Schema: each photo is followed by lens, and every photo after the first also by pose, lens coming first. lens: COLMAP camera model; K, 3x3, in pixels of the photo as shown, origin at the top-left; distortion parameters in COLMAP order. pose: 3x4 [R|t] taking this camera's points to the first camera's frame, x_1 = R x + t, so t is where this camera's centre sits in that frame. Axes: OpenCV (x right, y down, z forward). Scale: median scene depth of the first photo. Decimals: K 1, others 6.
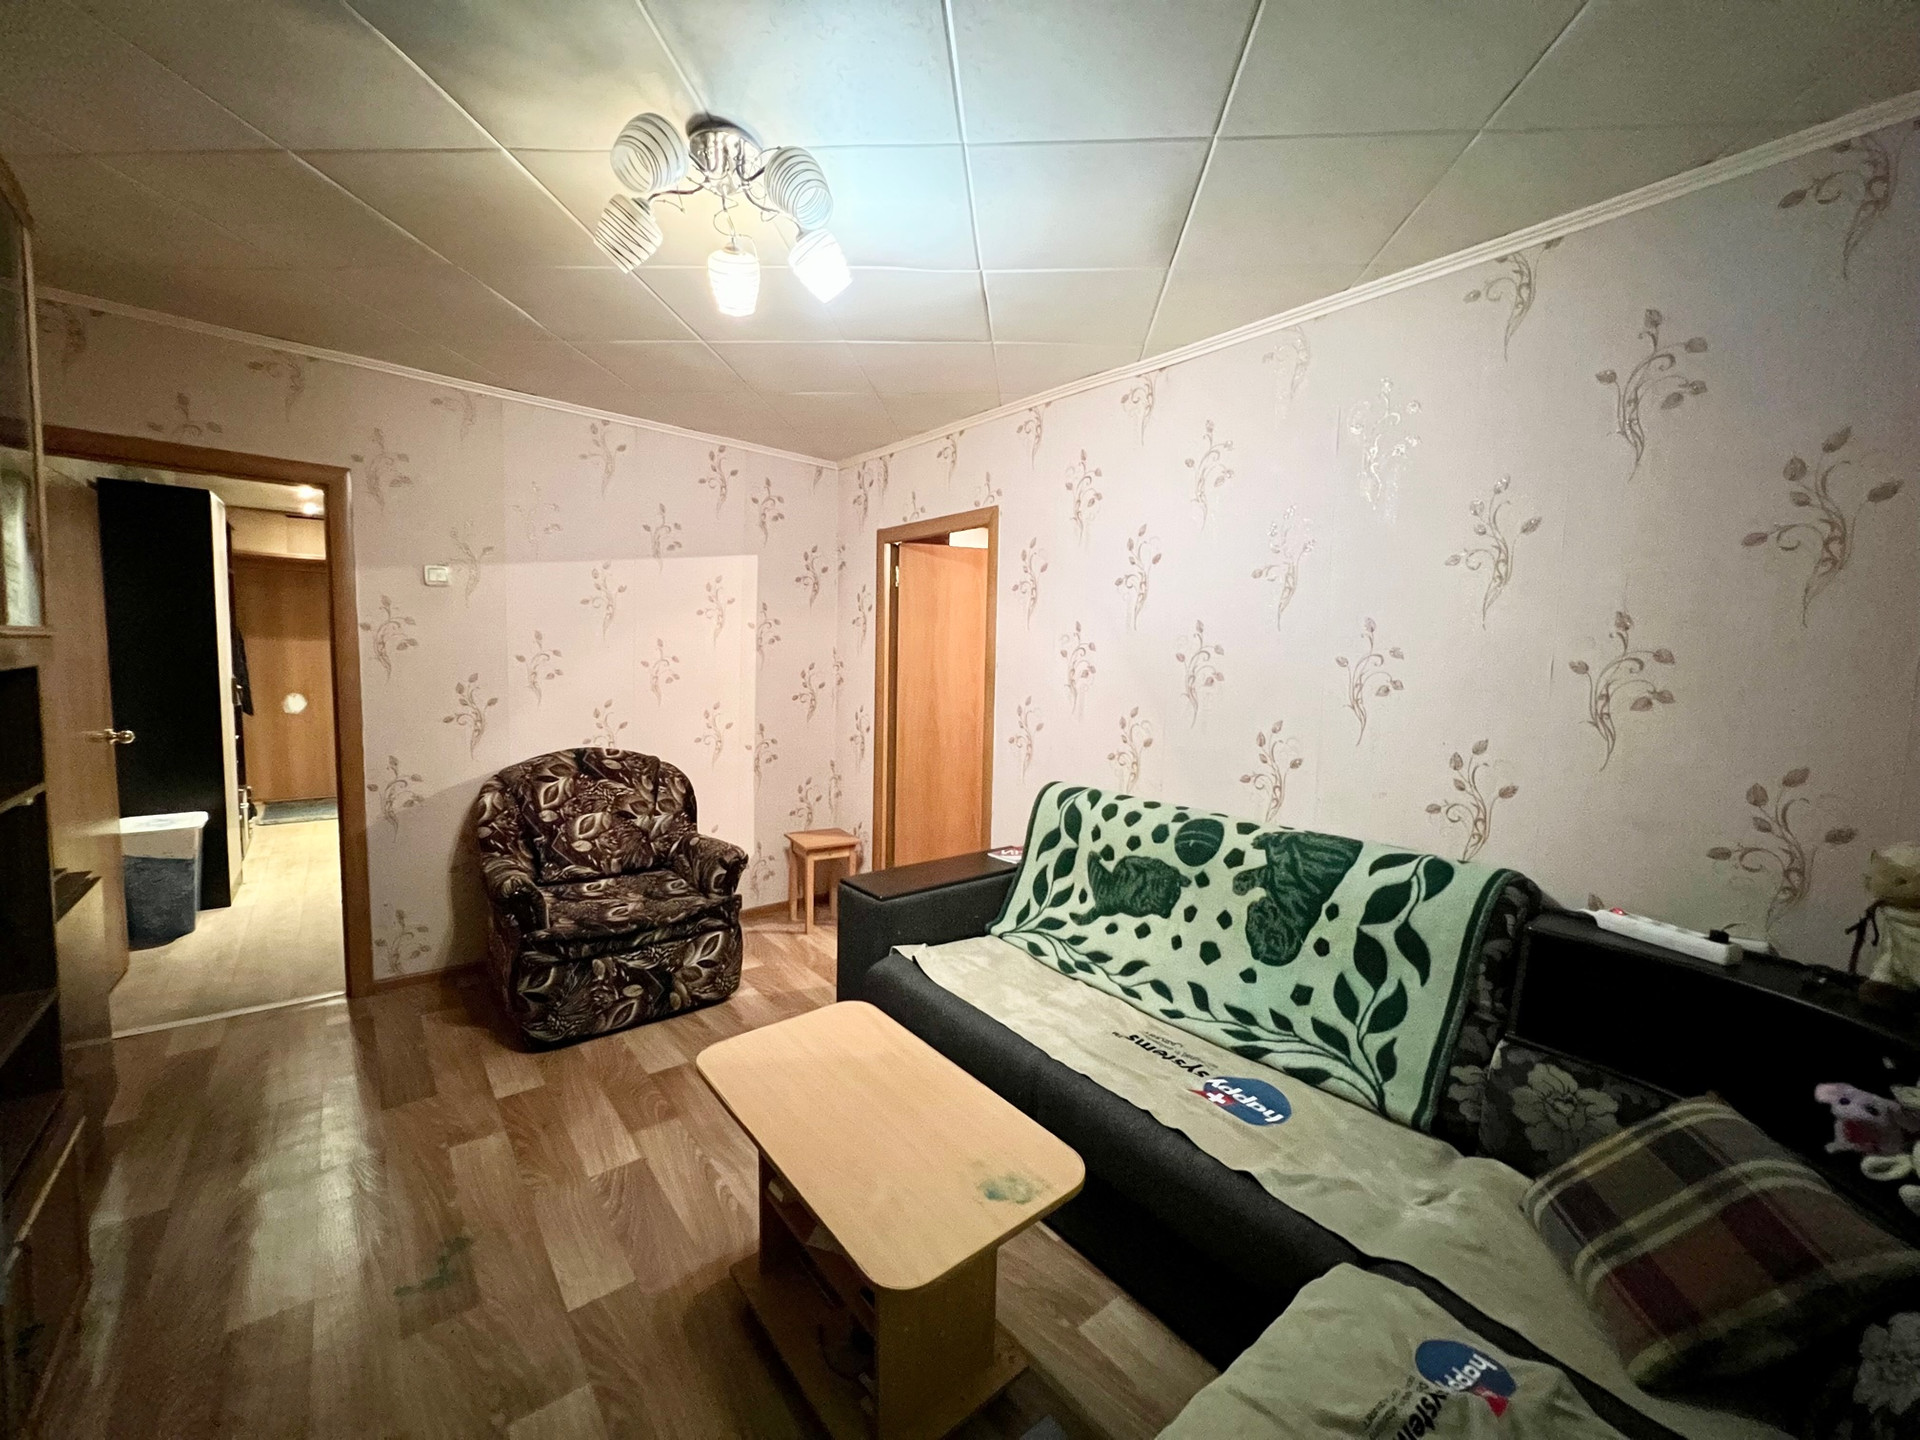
lens RADIAL K [[762.9, 0, 962.6], [0, 762.9, 723.5], [0, 0, 1]] dist [-0.002147, -0.000731]
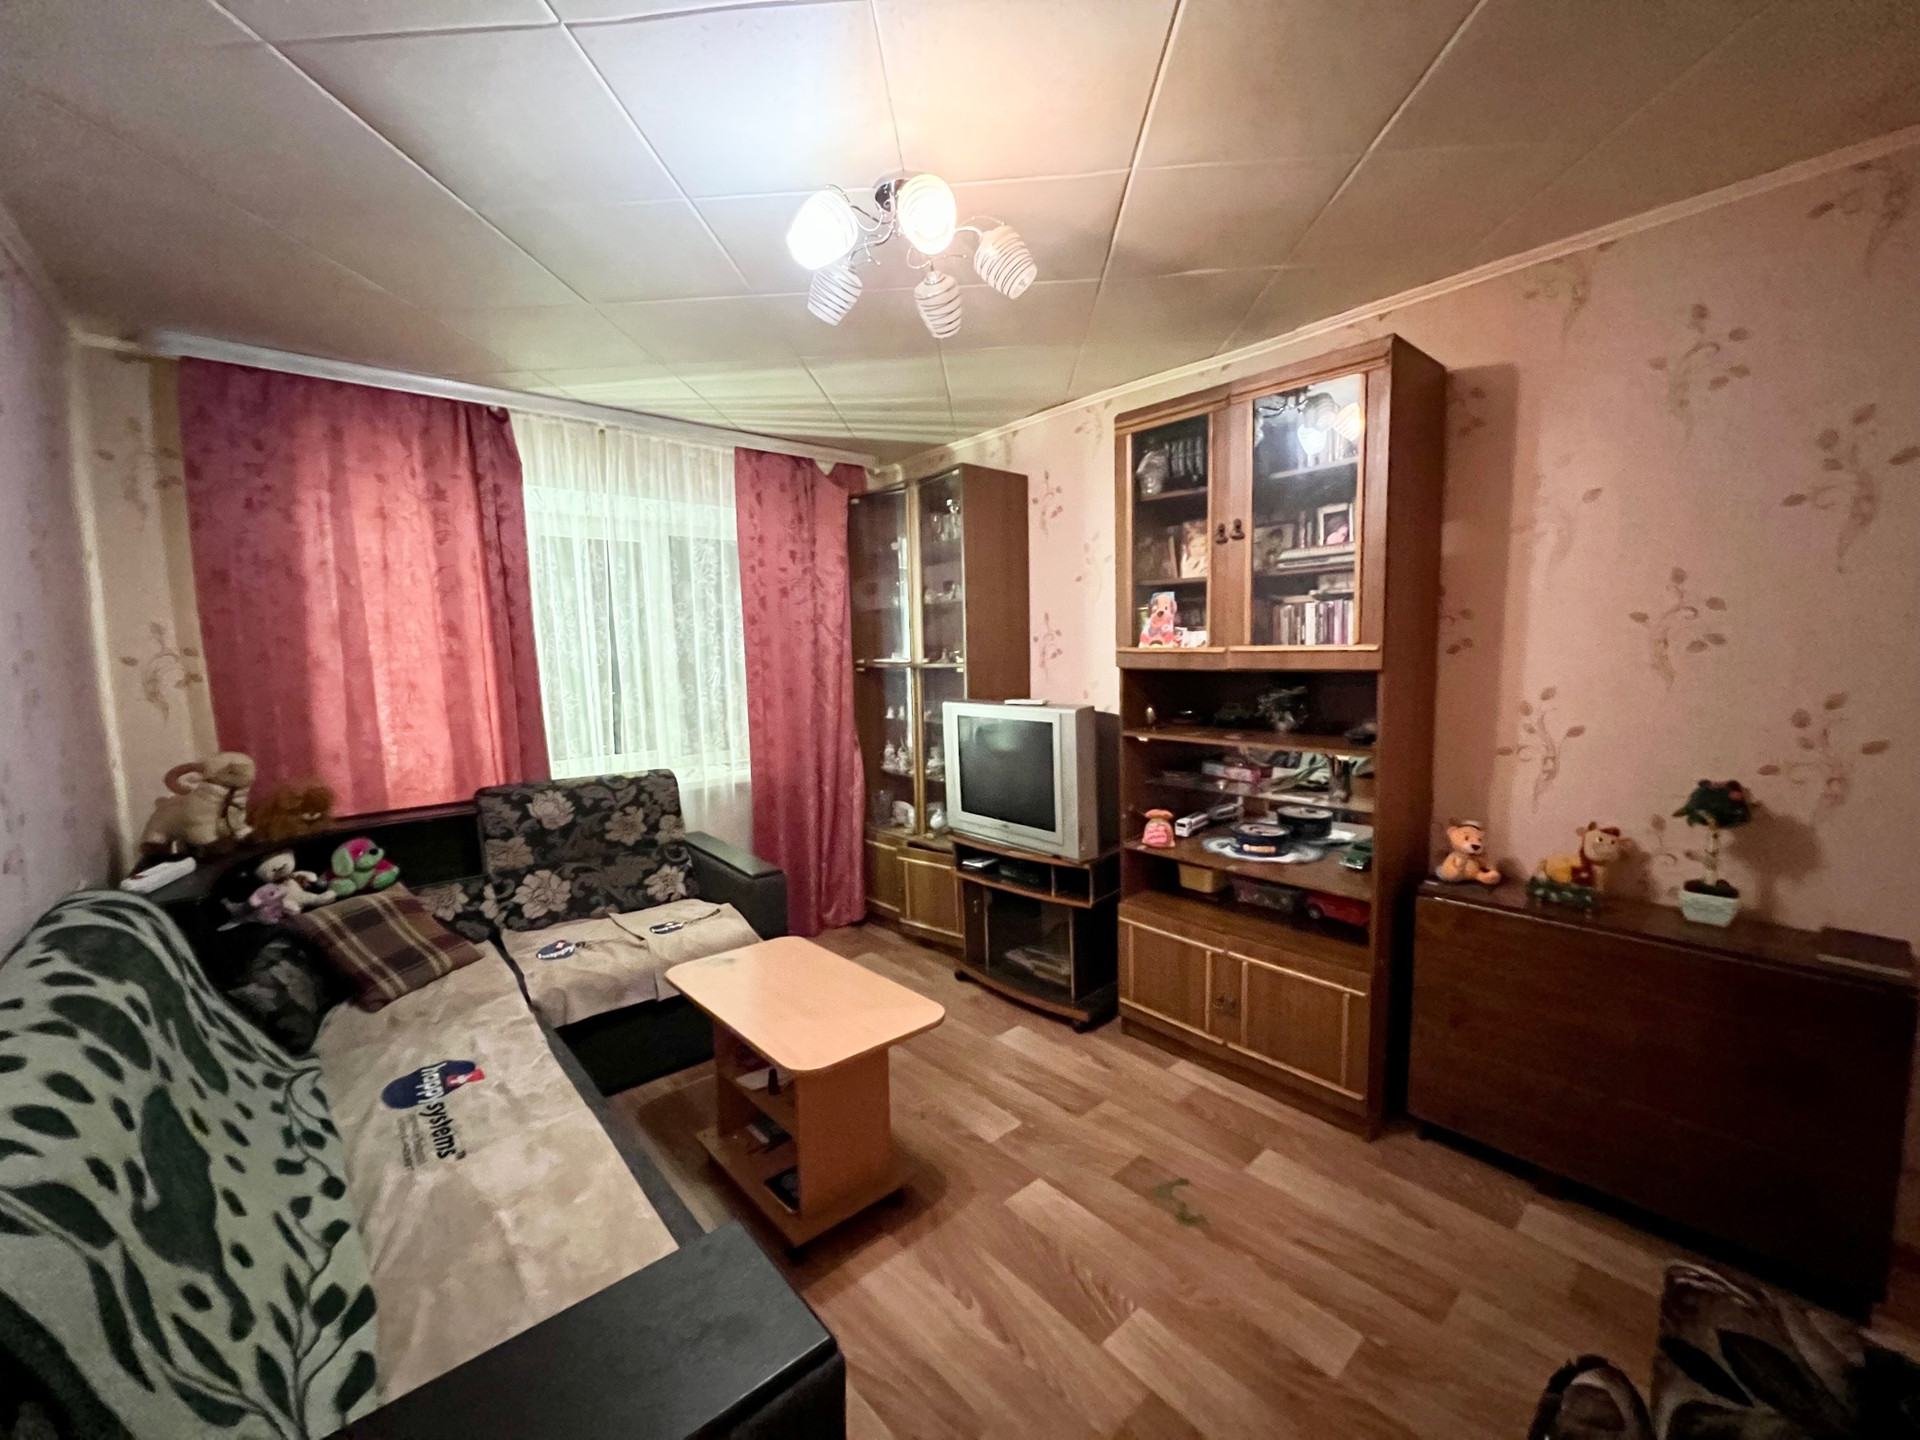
lens RADIAL K [[762.9, 0, 962.6], [0, 762.9, 723.5], [0, 0, 1]] dist [-0.002147, -0.000731]
pose [[-0.999038, -0.005665, -0.043475, -0.232445], [-0.013809, 0.981805, 0.189387, -0.150287], [0.041611, 0.189805, -0.980940, 1.479955]]
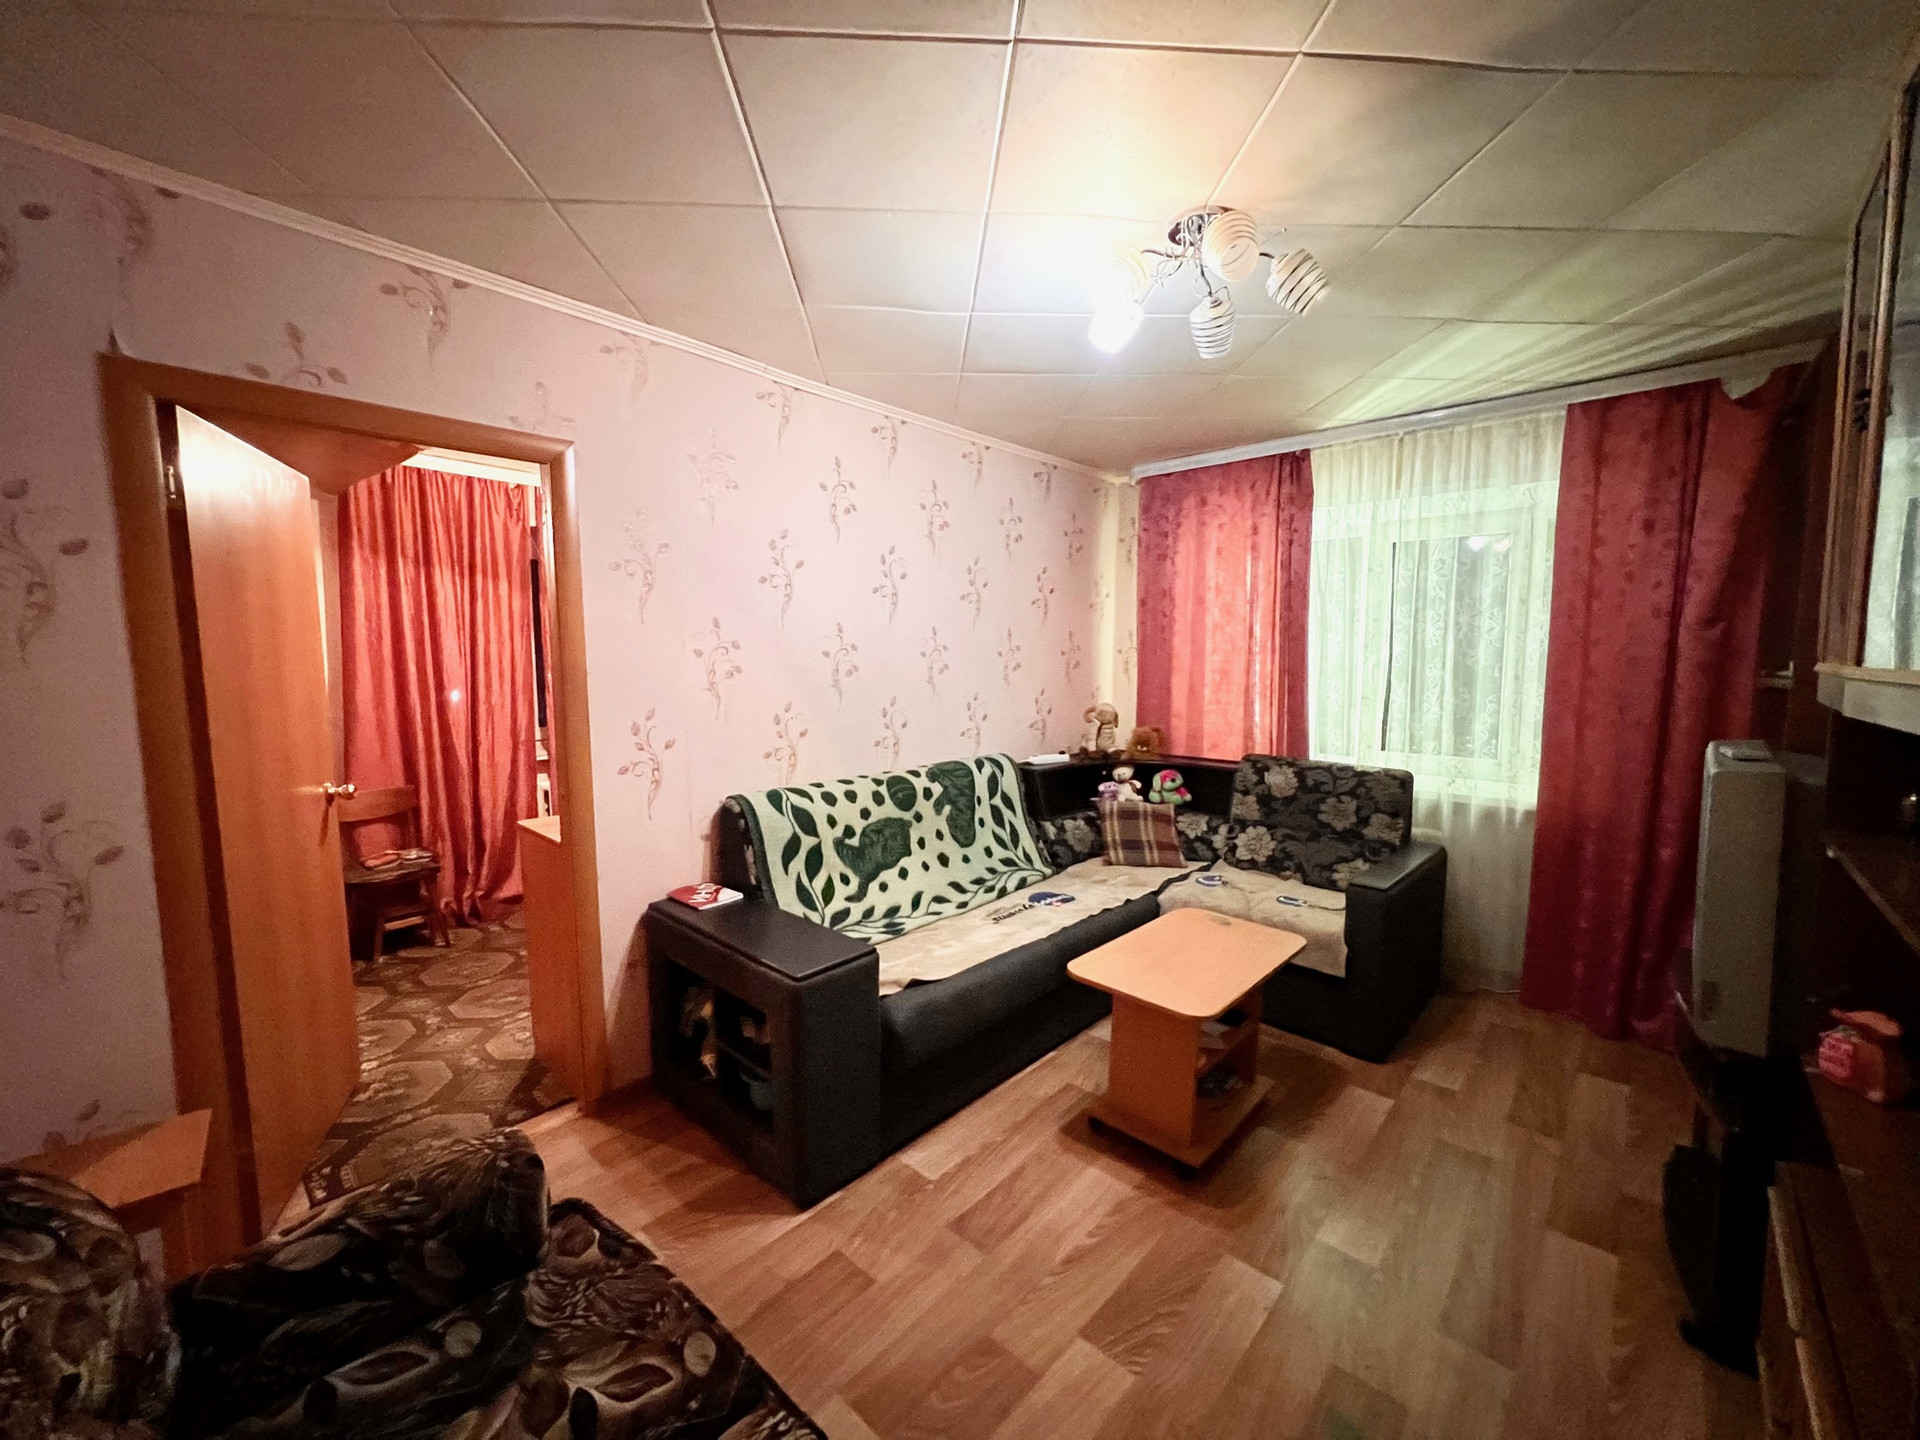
lens RADIAL K [[762.9, 0, 962.6], [0, 762.9, 723.5], [0, 0, 1]] dist [-0.002147, -0.000731]
pose [[-0.149221, -0.121005, 0.981372, -0.989876], [0.084054, 0.987339, 0.134522, -0.133327], [-0.985225, 0.102561, -0.137161, 1.064569]]
